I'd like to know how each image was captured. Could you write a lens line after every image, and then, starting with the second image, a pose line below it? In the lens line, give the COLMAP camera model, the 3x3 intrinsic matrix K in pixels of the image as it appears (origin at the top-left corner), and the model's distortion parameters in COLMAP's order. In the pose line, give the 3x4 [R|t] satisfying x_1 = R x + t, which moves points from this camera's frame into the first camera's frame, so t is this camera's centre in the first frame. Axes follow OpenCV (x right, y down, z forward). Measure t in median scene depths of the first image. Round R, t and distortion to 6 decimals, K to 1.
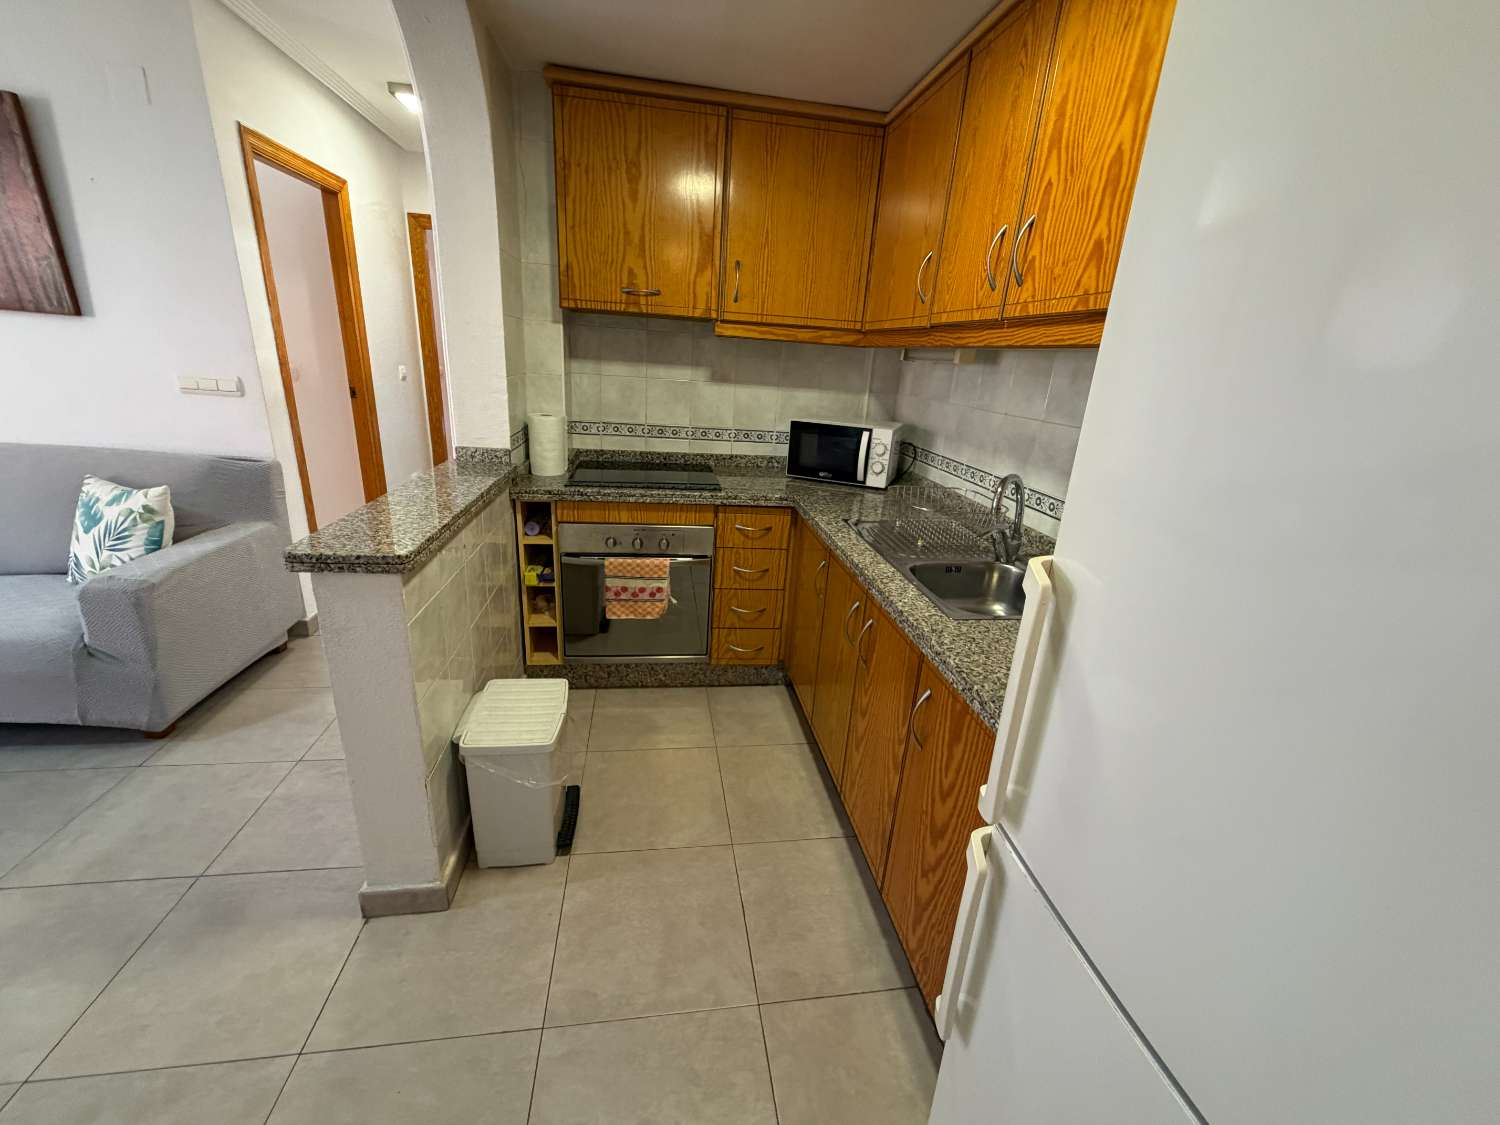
lens RADIAL K [[598.5, 0, 743.1], [0, 598.5, 559.7], [0, 0, 1]] dist [0.000366, 0.000327]
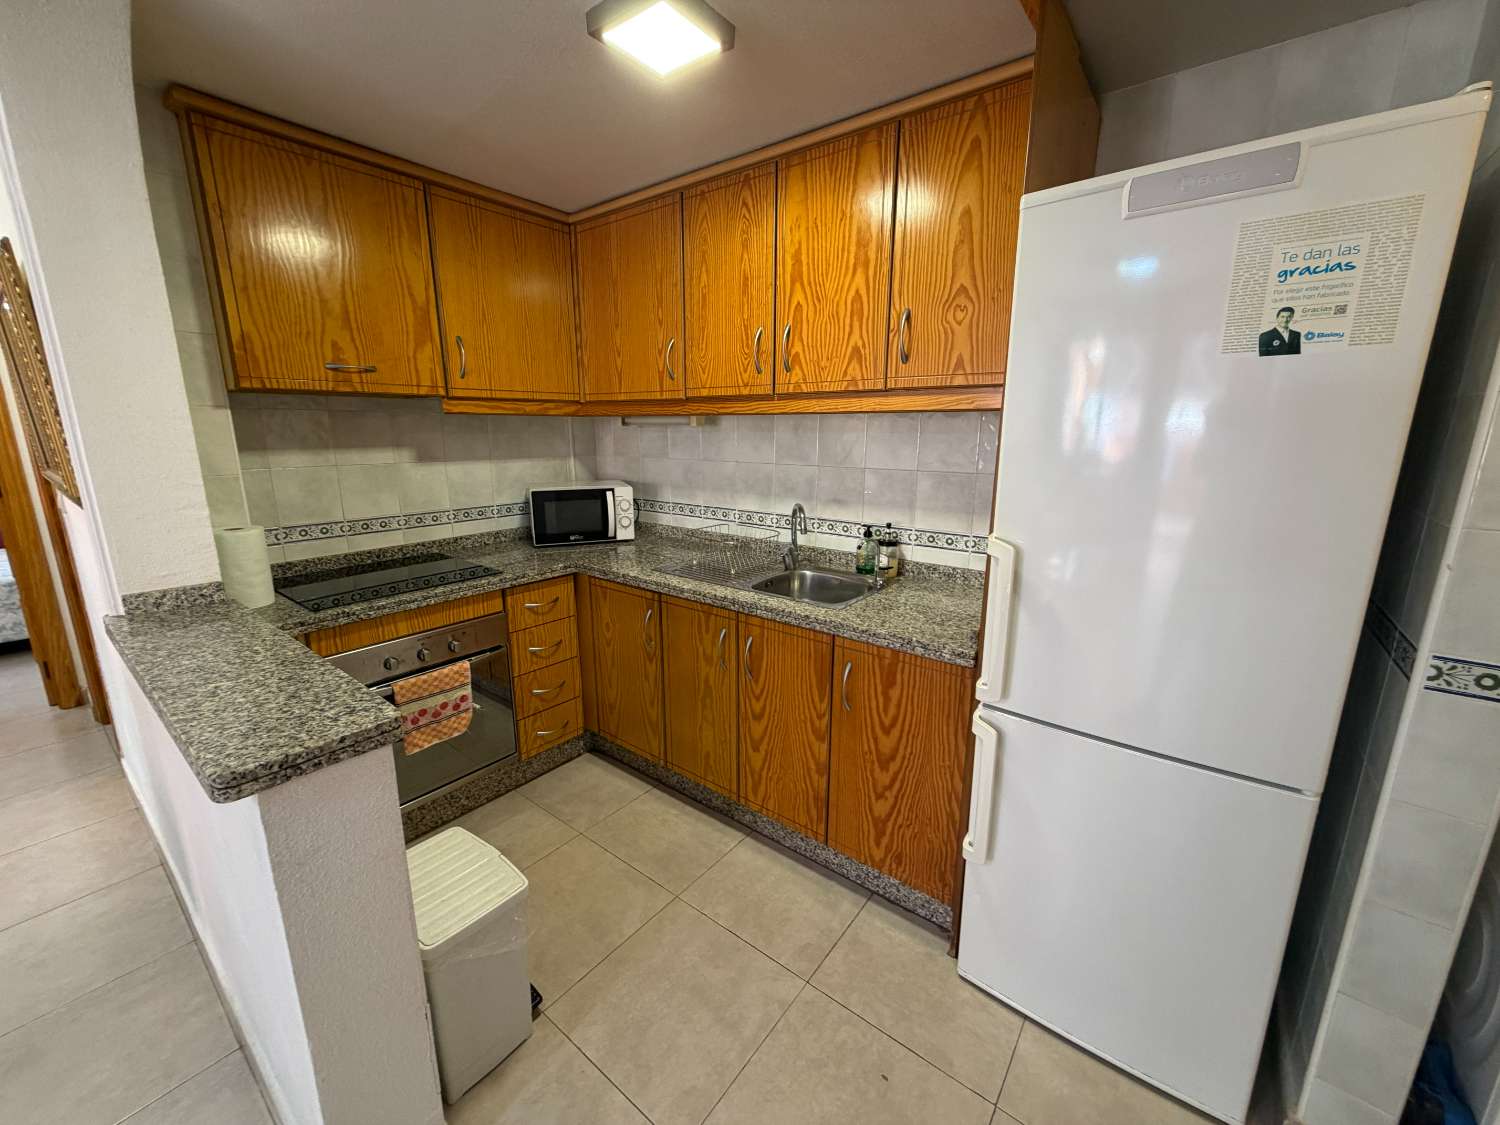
lens RADIAL K [[598.5, 0, 743.1], [0, 598.5, 559.7], [0, 0, 1]] dist [0.000366, 0.000327]
pose [[0.724555, -0.211962, 0.655815, -0.379047], [0.266483, 0.963689, 0.017054, -0.051691], [-0.635616, 0.162407, 0.754729, 0.049671]]
